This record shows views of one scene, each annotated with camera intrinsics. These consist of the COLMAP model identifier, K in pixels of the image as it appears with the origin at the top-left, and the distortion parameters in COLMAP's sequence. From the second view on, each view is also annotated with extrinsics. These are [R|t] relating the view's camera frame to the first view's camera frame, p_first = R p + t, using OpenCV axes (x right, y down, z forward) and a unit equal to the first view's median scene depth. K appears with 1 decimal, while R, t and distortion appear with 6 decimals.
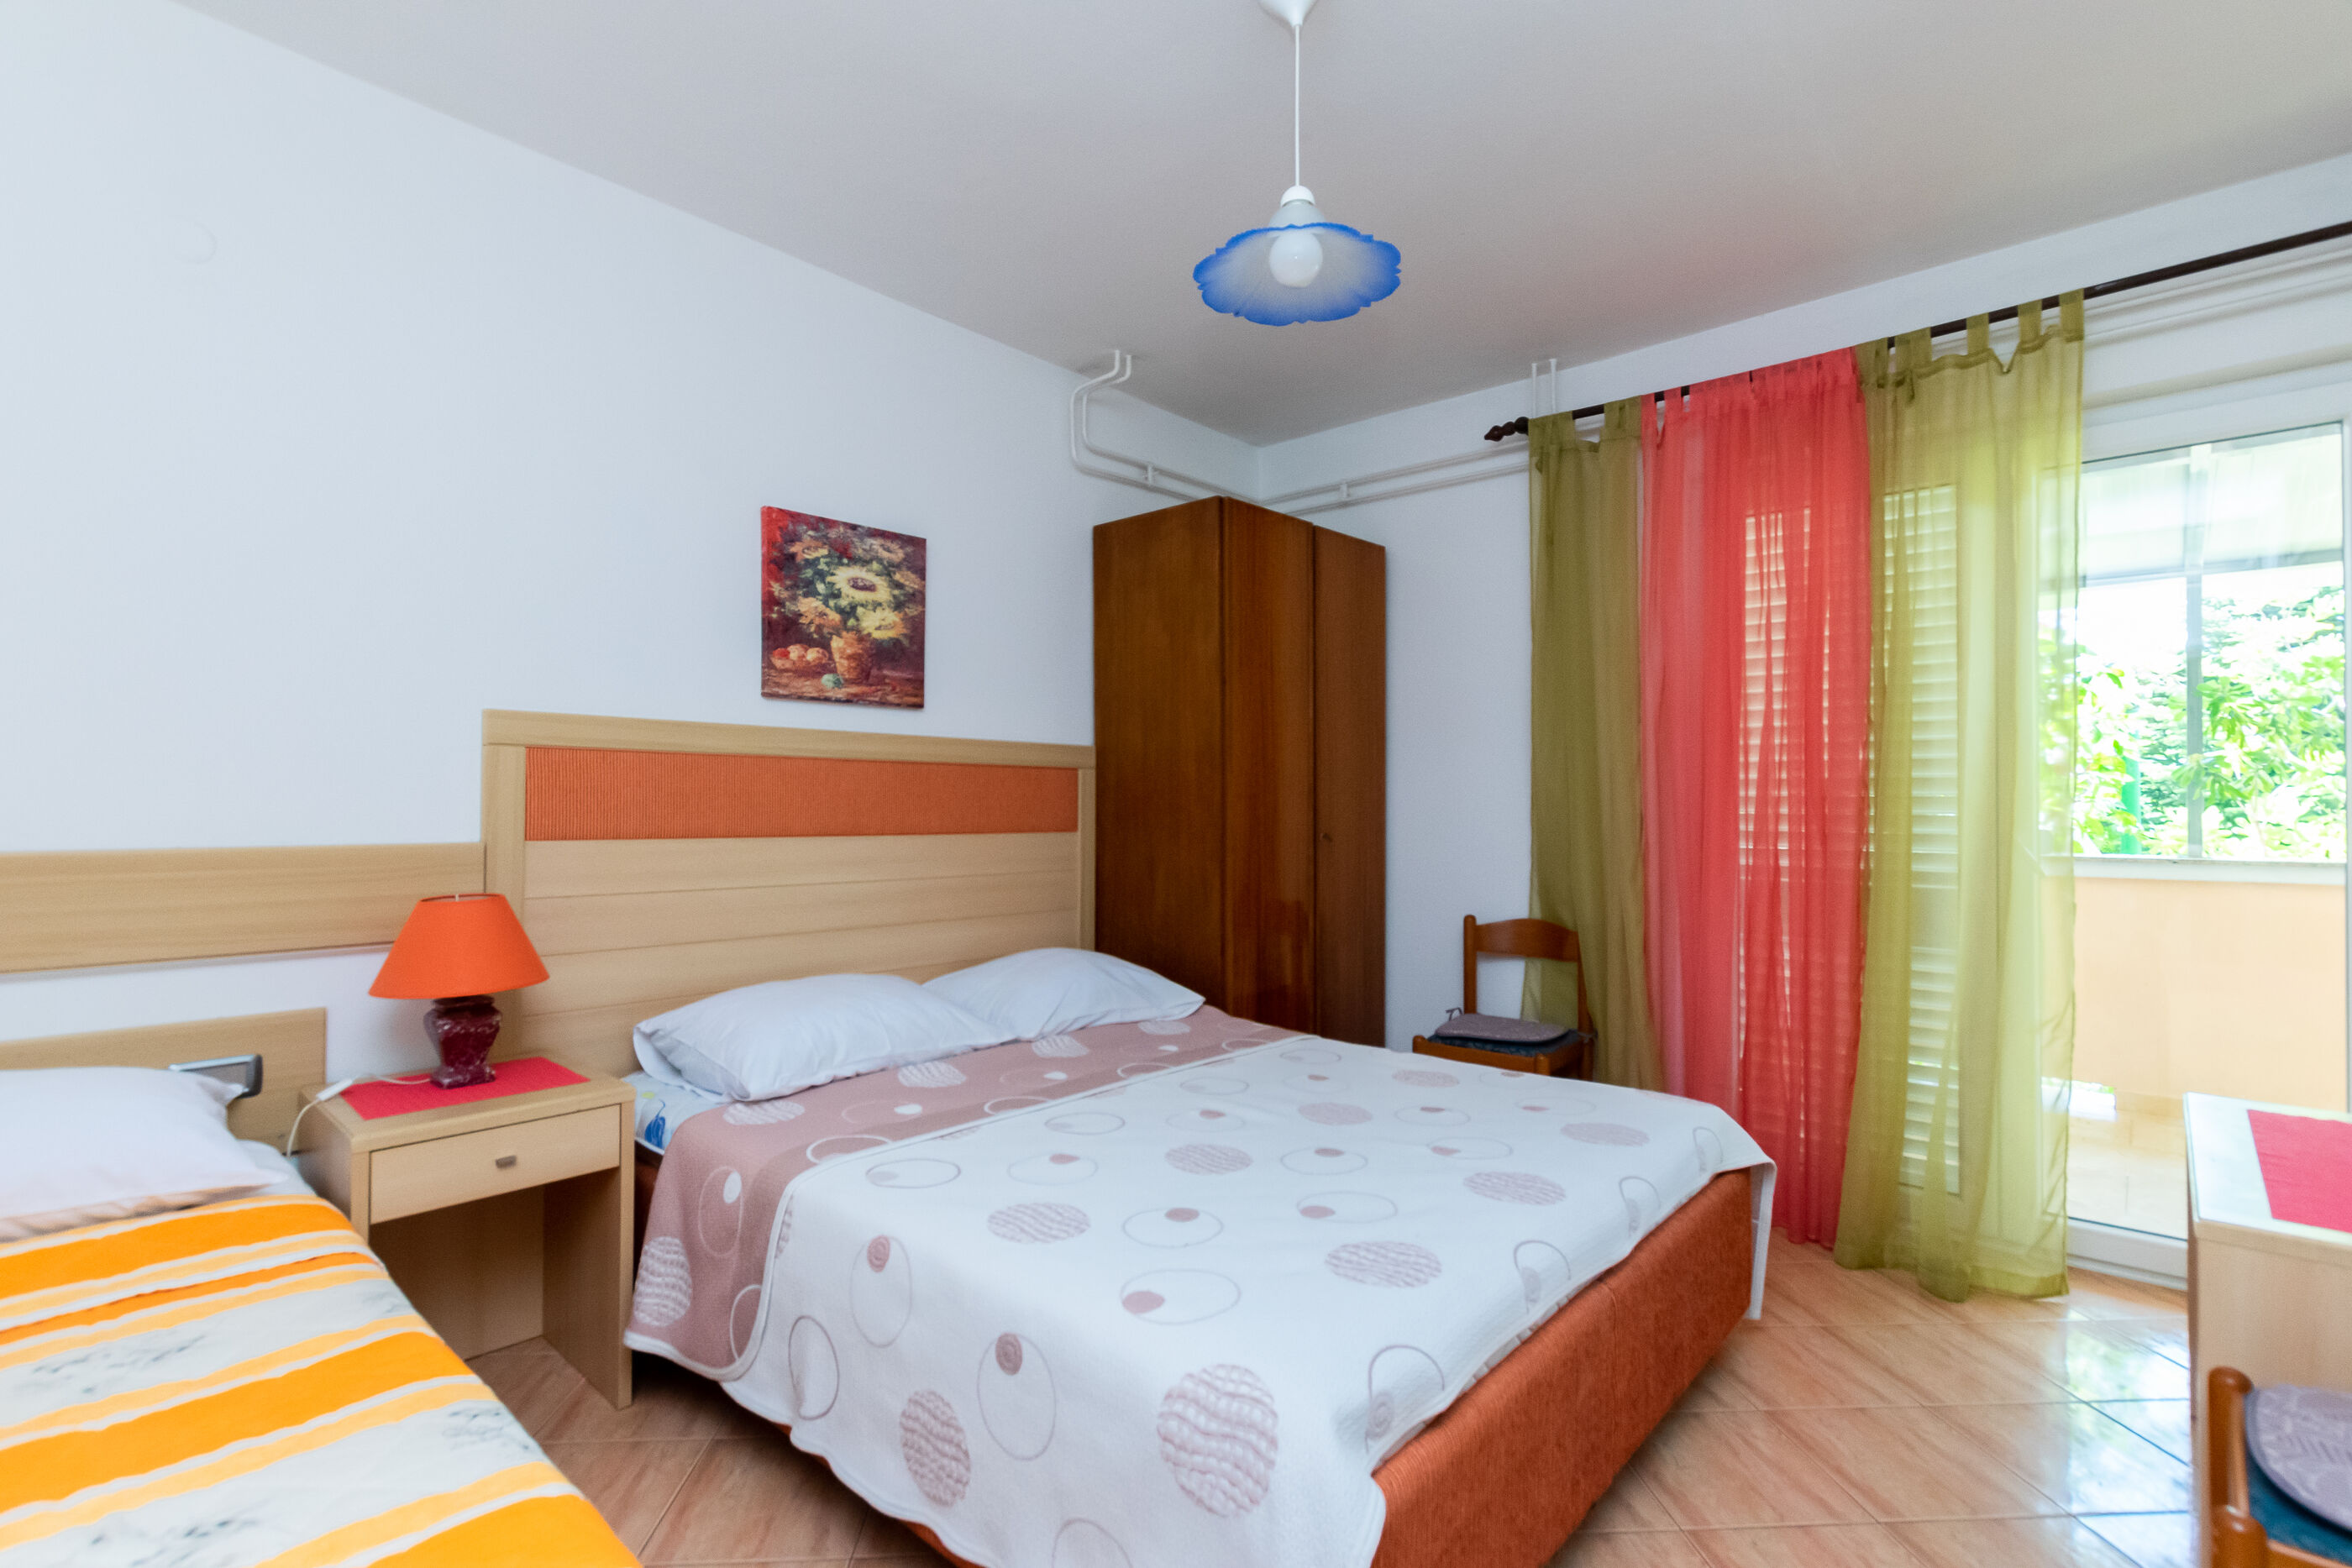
lens RADIAL K [[1060.2, 0, 1176.0], [0, 1060.2, 784.0], [0, 0, 1]] dist [-0.000352, -0.000123]
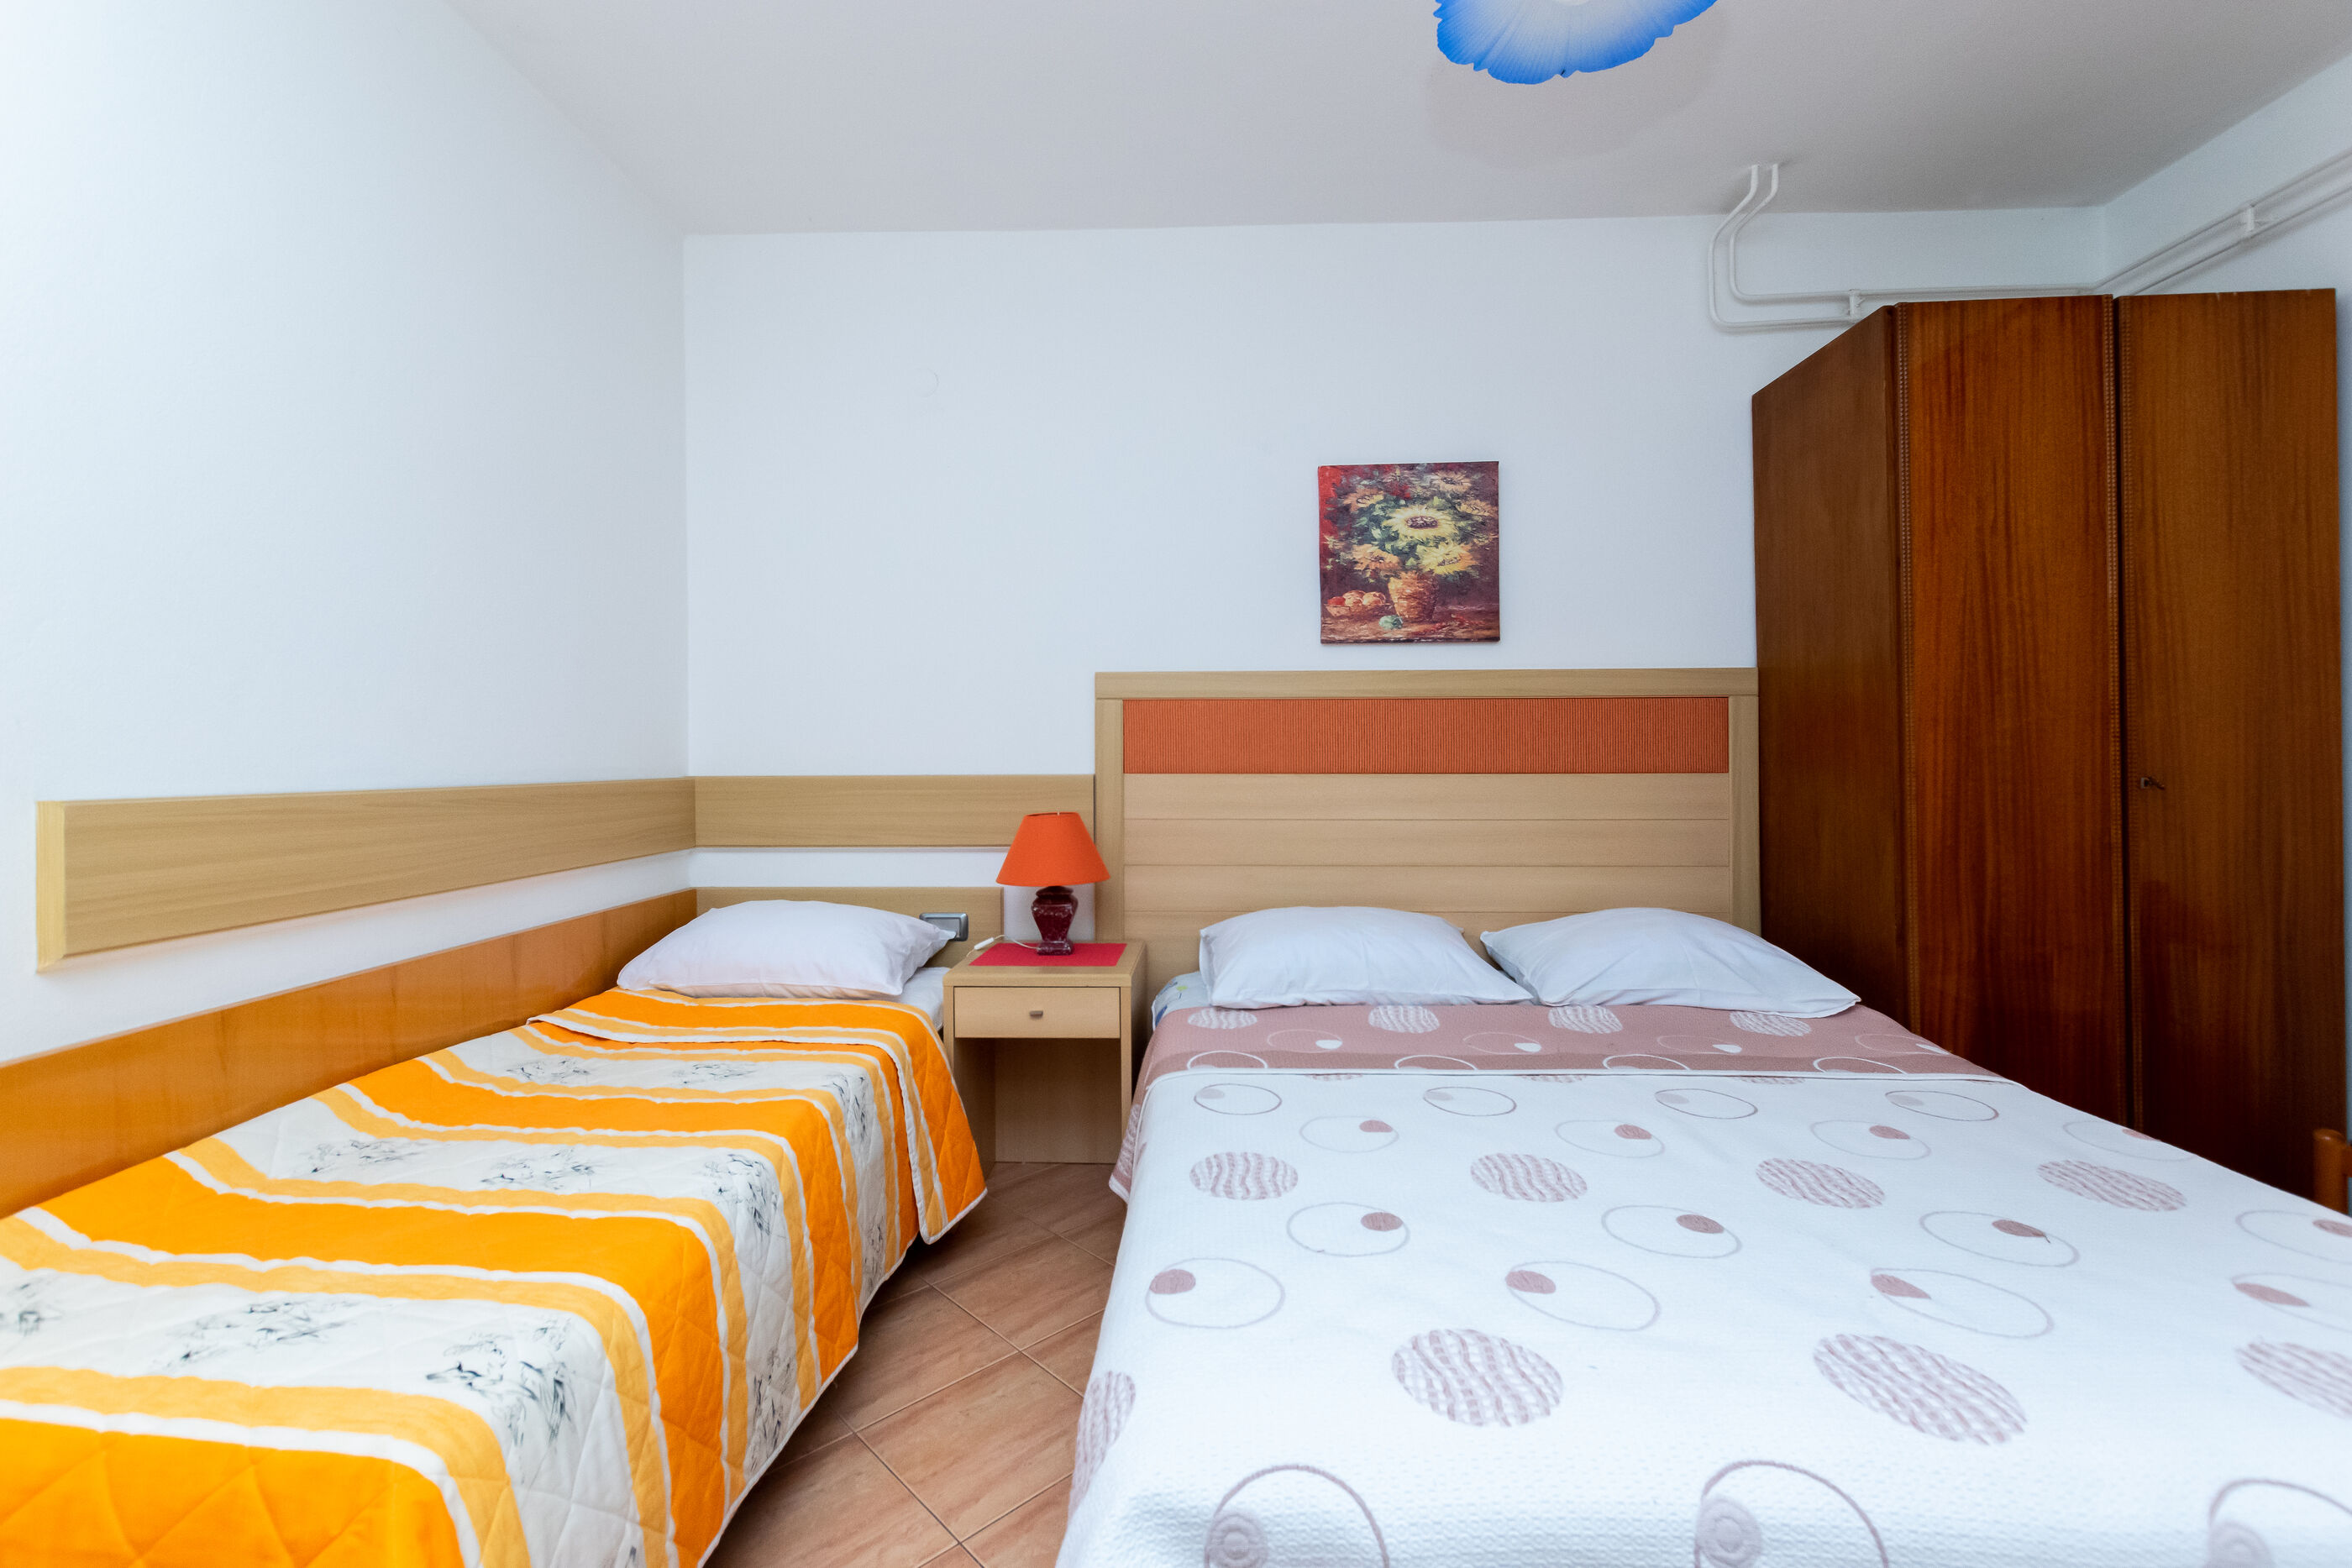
lens RADIAL K [[1002.7, 0, 1181.9], [0, 1002.7, 755.3], [0, 0, 1]] dist [0.002987, 0.000012]
pose [[0.653891, -0.009268, -0.756532, 0.274559], [0.022895, 0.999709, 0.007542, 0.019155], [0.756242, -0.022253, 0.653913, 0.210825]]
